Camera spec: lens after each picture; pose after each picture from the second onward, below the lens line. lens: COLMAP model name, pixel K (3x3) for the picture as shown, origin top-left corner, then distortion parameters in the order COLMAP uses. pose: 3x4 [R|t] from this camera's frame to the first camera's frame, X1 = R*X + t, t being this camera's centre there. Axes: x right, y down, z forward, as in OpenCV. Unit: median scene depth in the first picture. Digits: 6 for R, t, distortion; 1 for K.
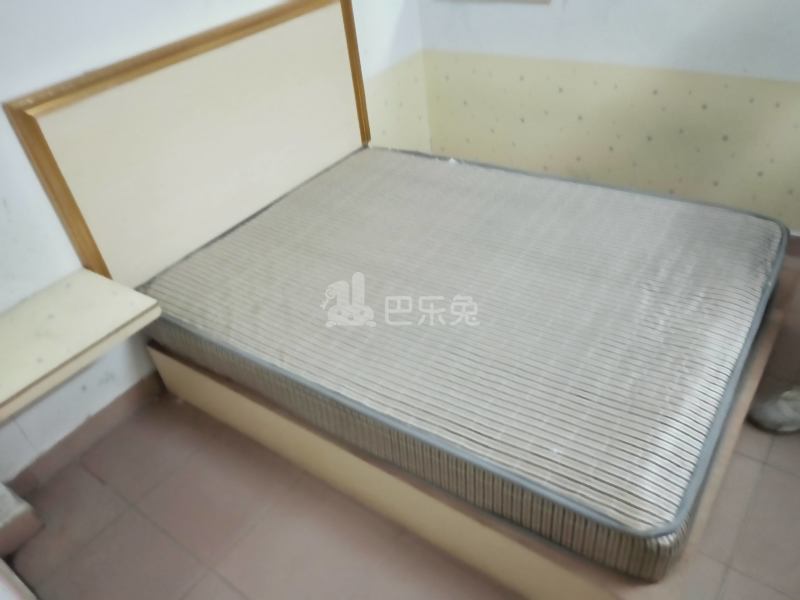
lens RADIAL K [[611.5, 0, 404.3], [0, 611.5, 313.2], [0, 0, 1]] dist [0.030021, -0.000084]
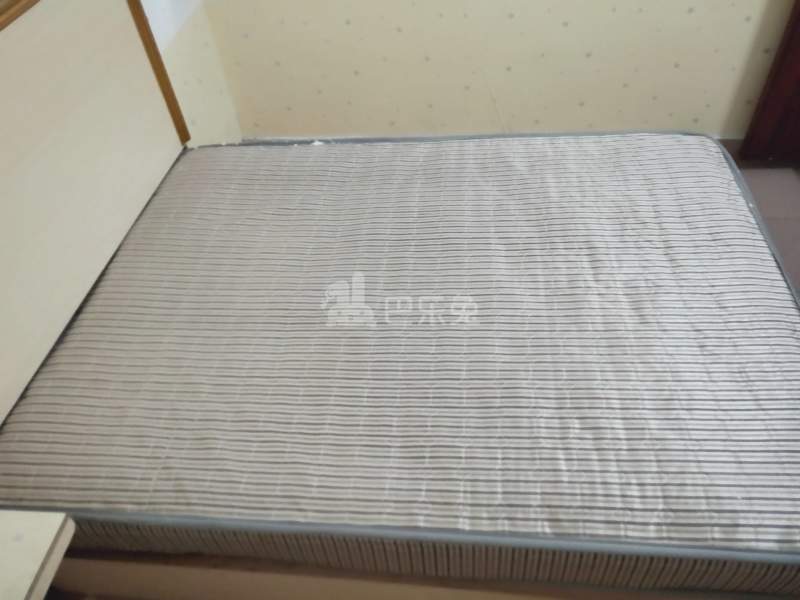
lens RADIAL K [[619.2, 0, 400.0], [0, 619.2, 300.0], [0, 0, 1]] dist [0.040025, -0.000632]
pose [[0.875755, -0.321590, 0.360047, -0.265054], [0.293470, 0.946828, 0.131877, -0.191493], [-0.383313, -0.009829, 0.923566, 0.316277]]
